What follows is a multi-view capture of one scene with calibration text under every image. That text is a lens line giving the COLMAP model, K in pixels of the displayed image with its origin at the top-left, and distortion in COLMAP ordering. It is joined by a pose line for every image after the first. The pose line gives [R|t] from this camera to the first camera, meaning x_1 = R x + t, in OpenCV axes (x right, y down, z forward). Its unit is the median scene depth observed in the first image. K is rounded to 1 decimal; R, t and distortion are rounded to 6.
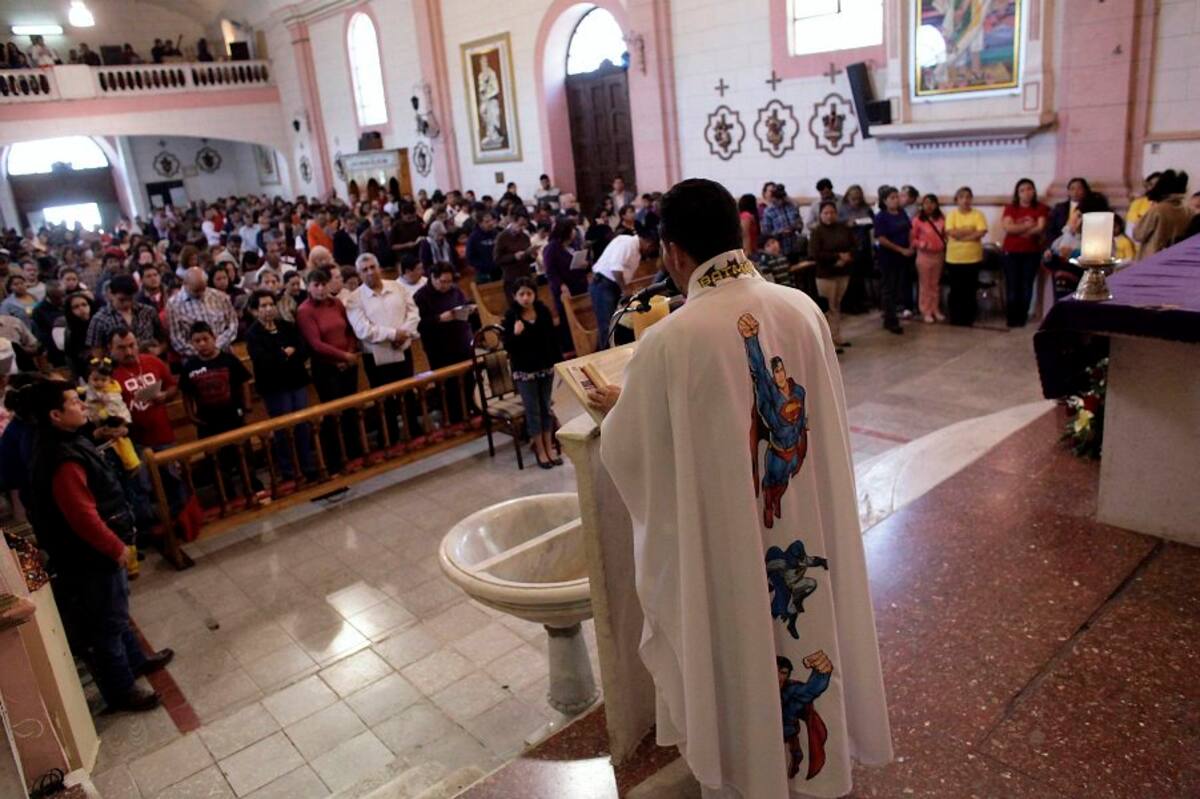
lens RADIAL K [[863.4, 0, 593.7], [0, 863.4, 373.6], [0, 0, 1]] dist [-0.061856, 0.063690]
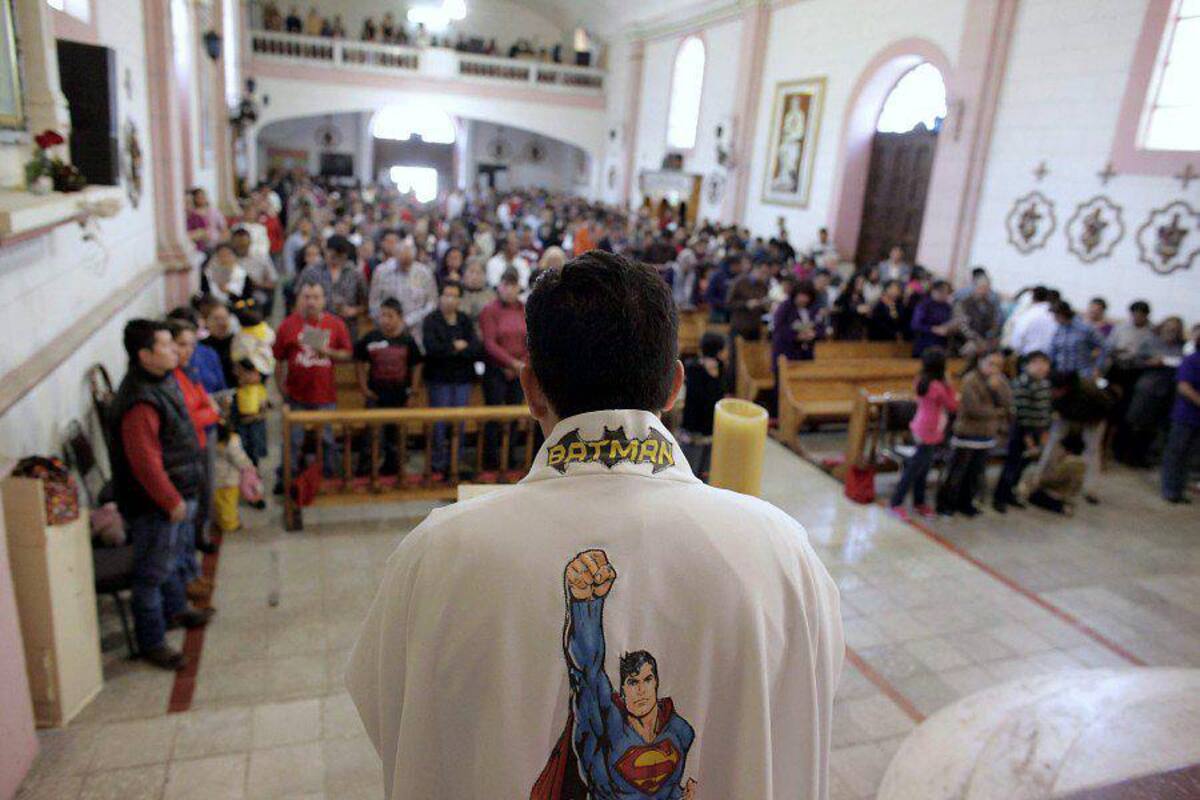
lens RADIAL K [[821.1, 0, 602.0], [0, 821.1, 387.7], [0, 0, 1]] dist [-0.059576, 0.060734]
pose [[0.916283, 0.261131, -0.303703, 0.044814], [-0.264837, 0.963836, 0.029704, -0.025769], [0.300477, 0.053215, 0.952303, 0.085611]]
